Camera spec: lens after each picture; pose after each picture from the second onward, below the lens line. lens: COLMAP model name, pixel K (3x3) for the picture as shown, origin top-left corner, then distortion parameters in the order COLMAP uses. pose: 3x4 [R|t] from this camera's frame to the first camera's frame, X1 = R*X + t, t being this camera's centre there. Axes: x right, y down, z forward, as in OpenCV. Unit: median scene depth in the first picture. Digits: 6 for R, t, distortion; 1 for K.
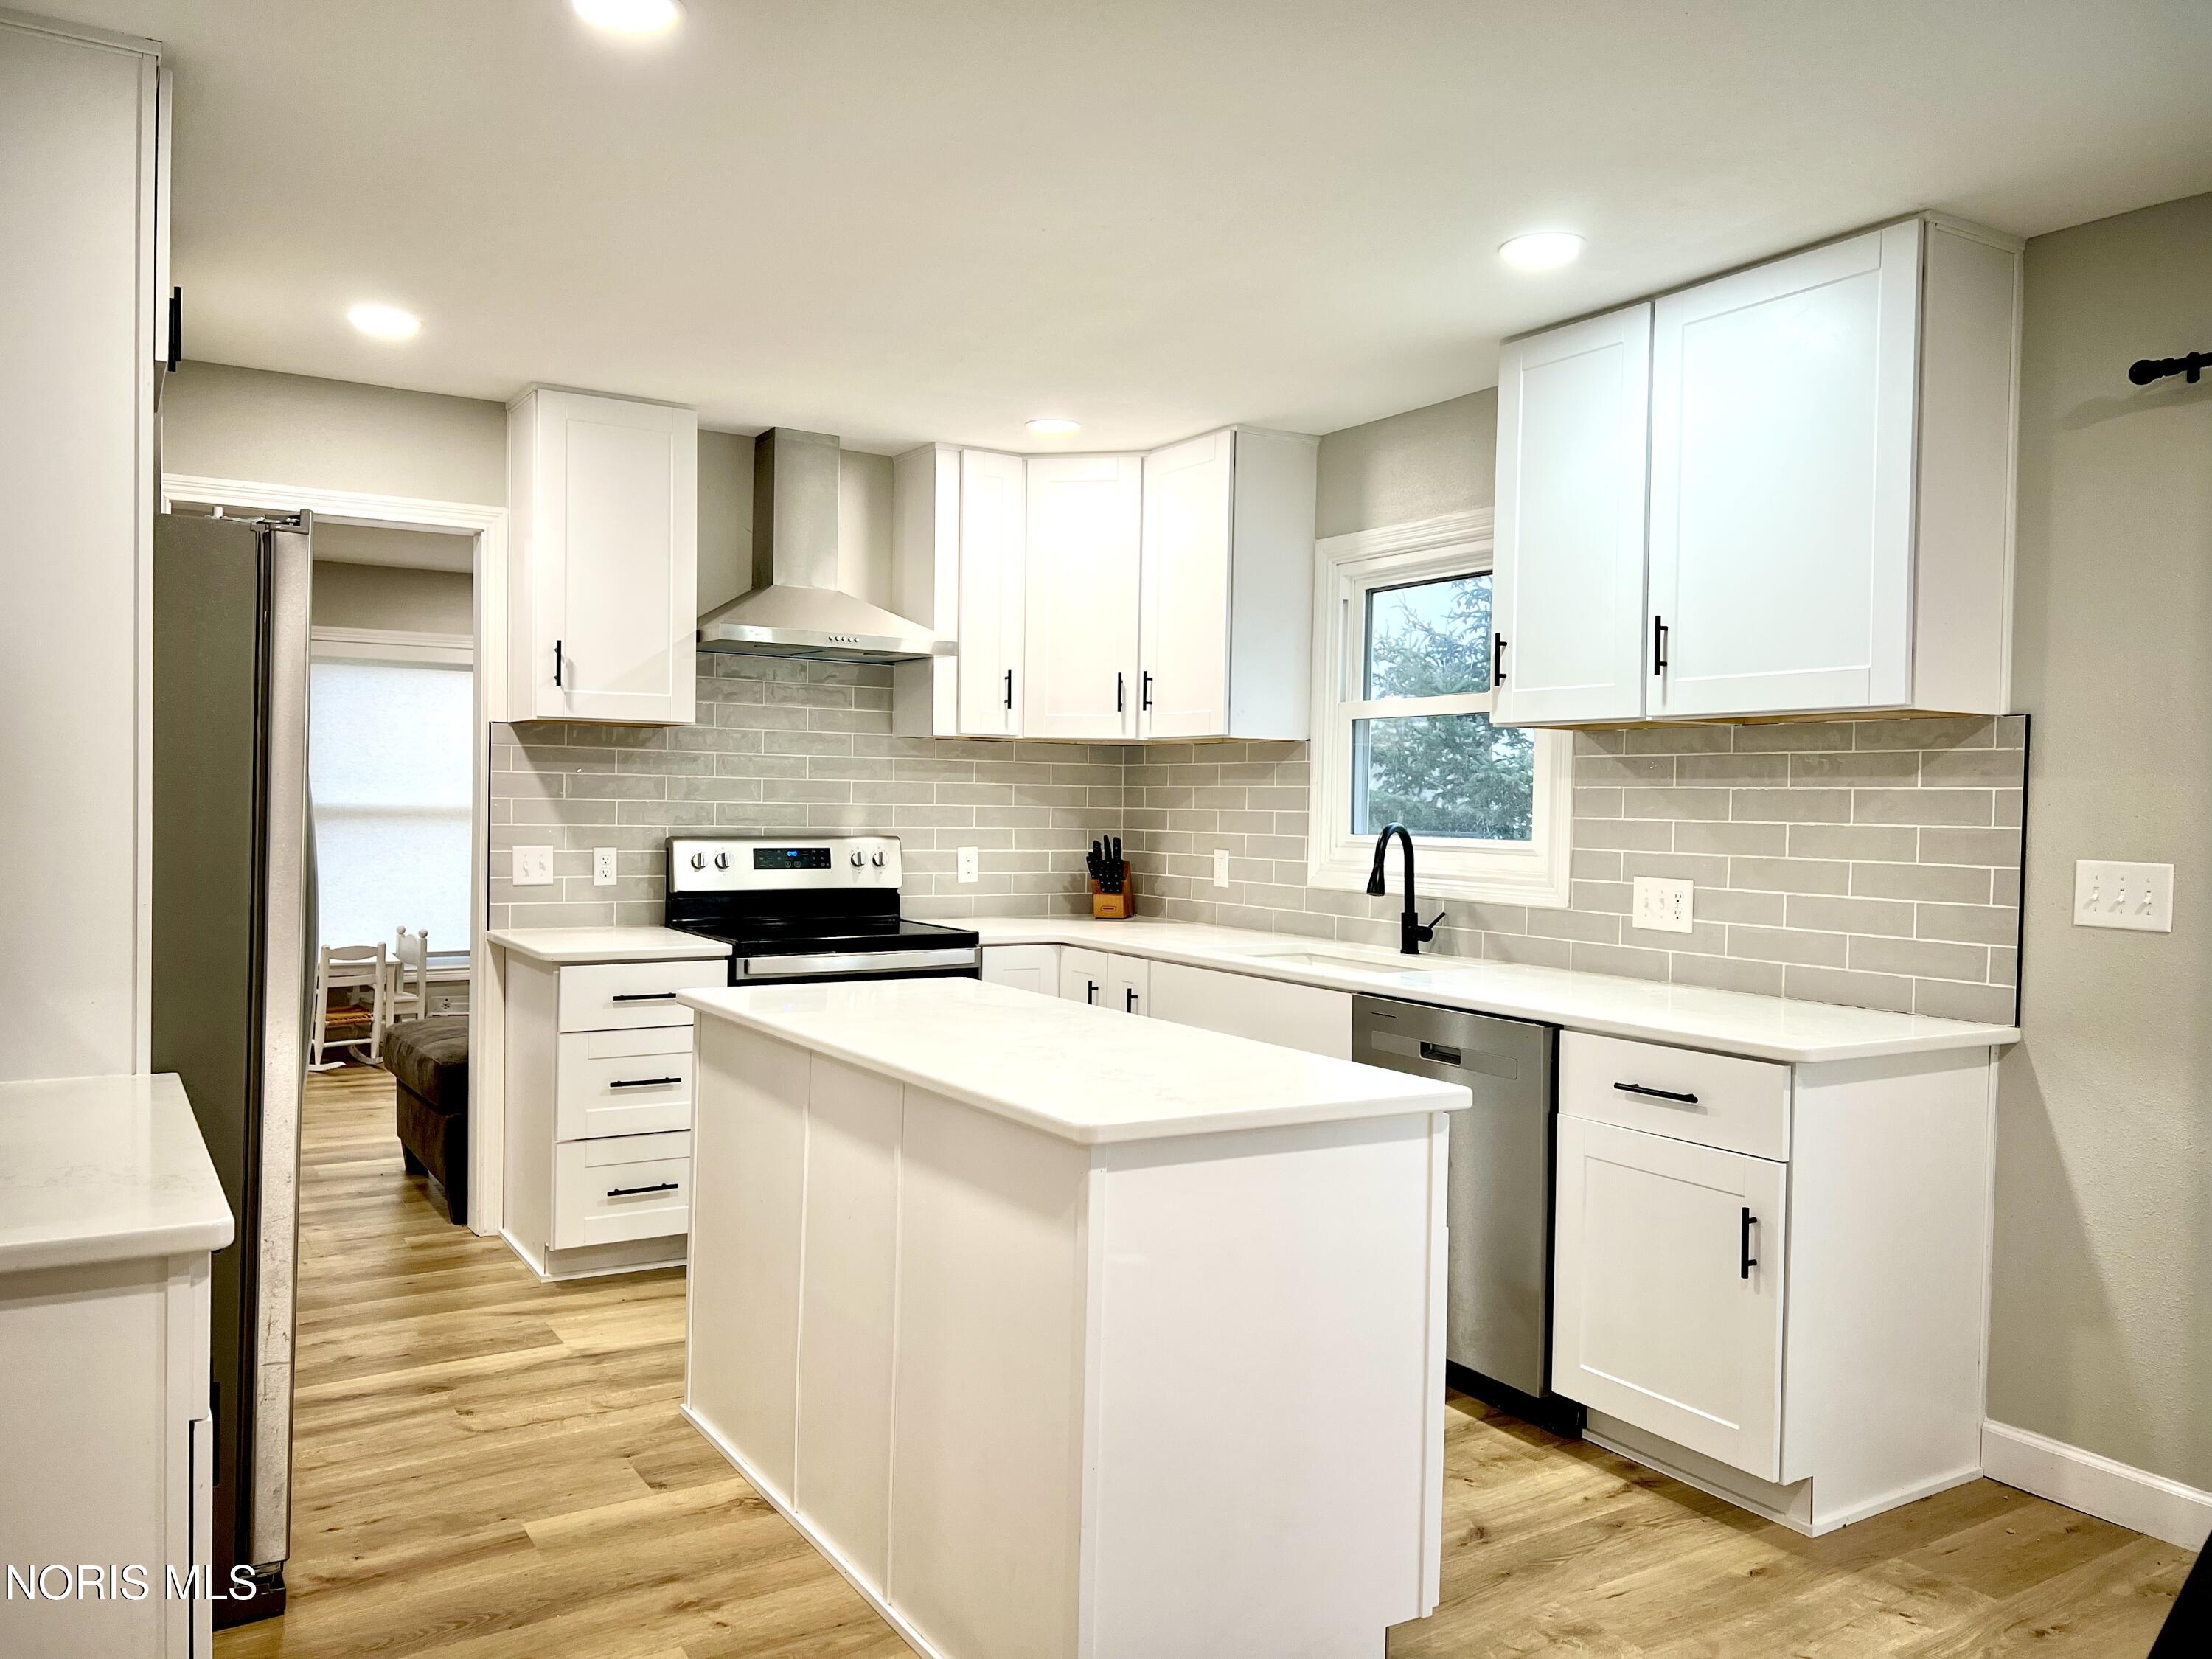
lens RADIAL K [[1673.6, 0, 1108.5], [0, 1673.6, 839.5], [0, 0, 1]] dist [0.096248, -0.056735]
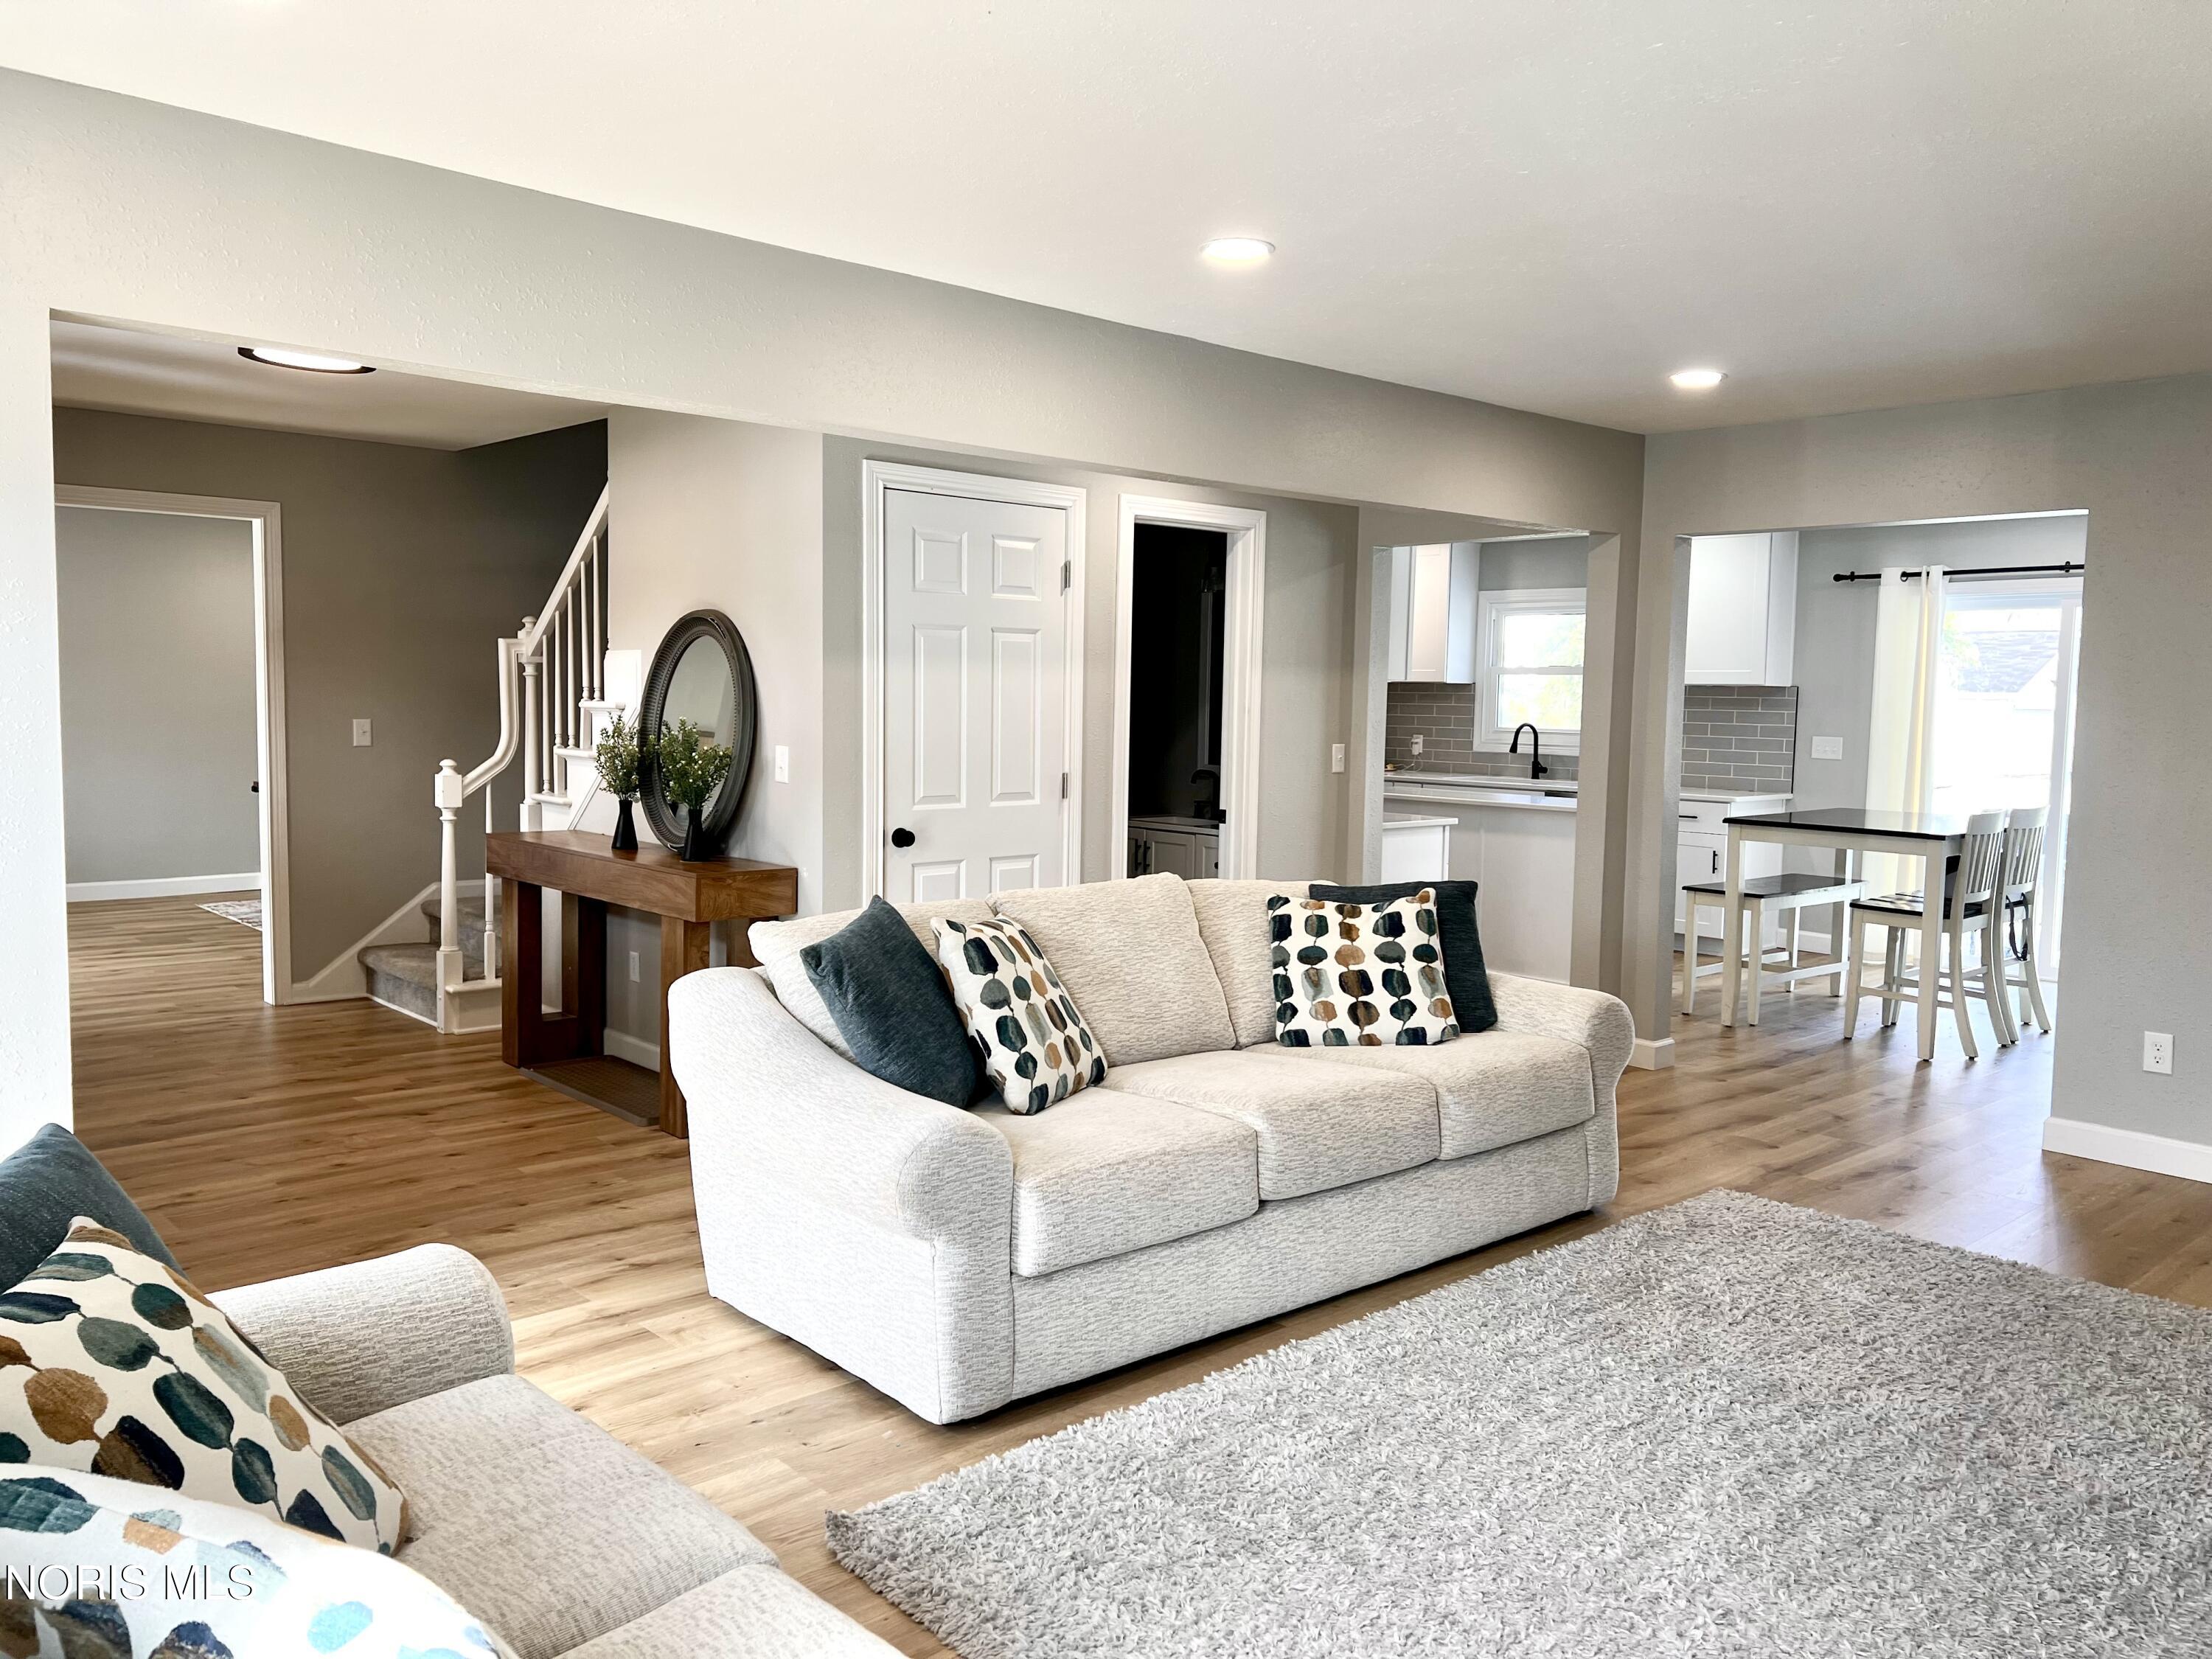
lens RADIAL K [[1673.6, 0, 1104.7], [0, 1673.6, 822.1], [0, 0, 1]] dist [0.096248, -0.056735]
pose [[0.984403, -0.014507, 0.175327, -0.739829], [0.003757, 0.998101, 0.061488, -0.016180], [-0.175886, -0.059870, 0.982588, -1.074296]]
